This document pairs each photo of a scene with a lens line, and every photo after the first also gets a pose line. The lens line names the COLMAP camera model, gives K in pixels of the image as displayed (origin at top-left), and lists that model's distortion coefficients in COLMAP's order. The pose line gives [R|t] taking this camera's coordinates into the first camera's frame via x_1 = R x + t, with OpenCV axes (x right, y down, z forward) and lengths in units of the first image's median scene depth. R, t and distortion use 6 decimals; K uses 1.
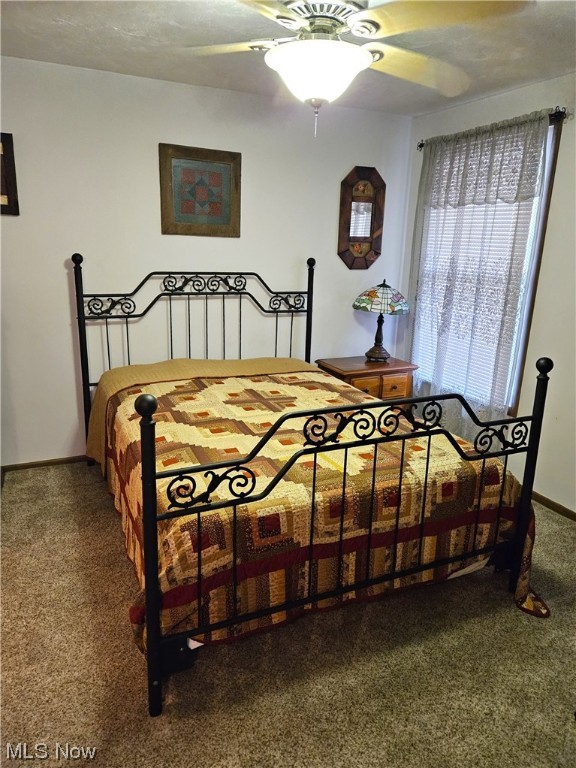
lens RADIAL K [[542.6, 0, 288.0], [0, 542.6, 384.0], [0, 0, 1]] dist [0.102226, -0.073643]
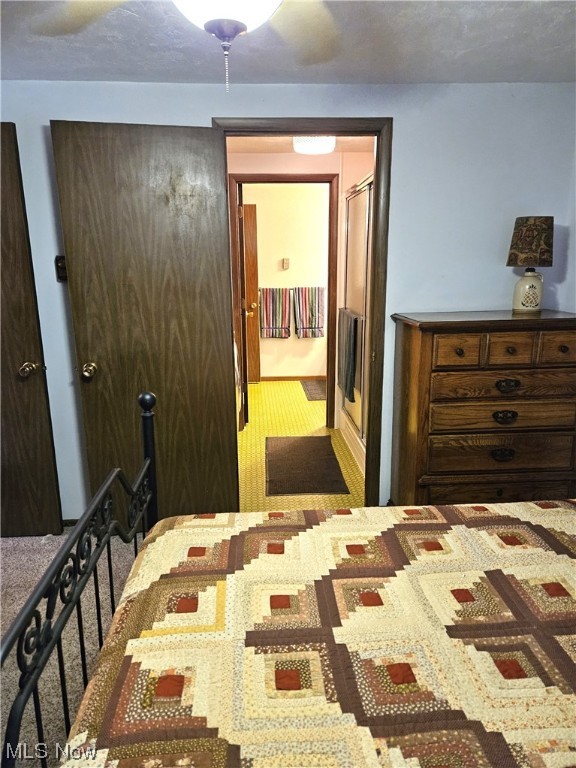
lens RADIAL K [[520.9, 0, 275.7], [0, 520.9, 383.7], [0, 0, 1]] dist [0.039421, -0.003291]
pose [[-0.373596, 0.192676, -0.907360, 0.326573], [-0.240478, 0.924627, 0.295357, -0.194801], [0.895877, 0.328544, -0.299103, 0.737872]]
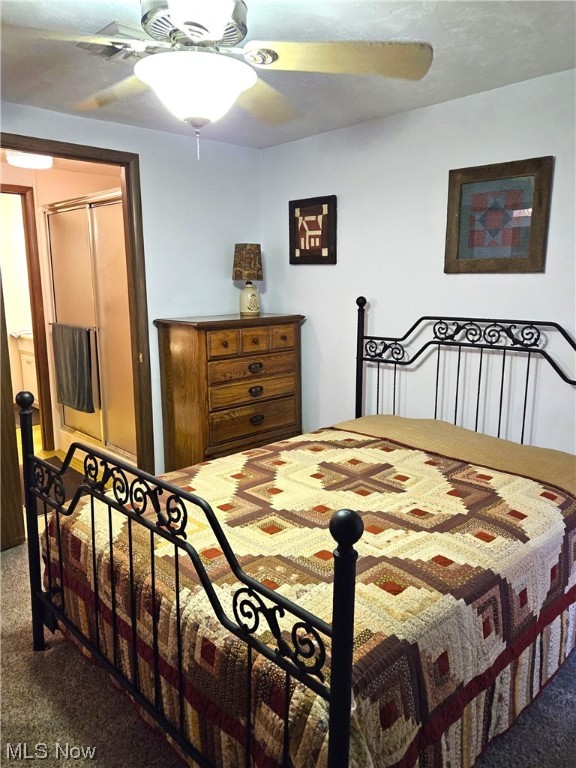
lens RADIAL K [[577.6, 0, 274.4], [0, 577.6, 385.1], [0, 0, 1]] dist [0.083680, -0.003621]
pose [[0.298836, 0.145582, -0.943135, 0.578035], [-0.233528, 0.969403, 0.075642, -0.112147], [0.925290, 0.197644, 0.323690, 0.498819]]
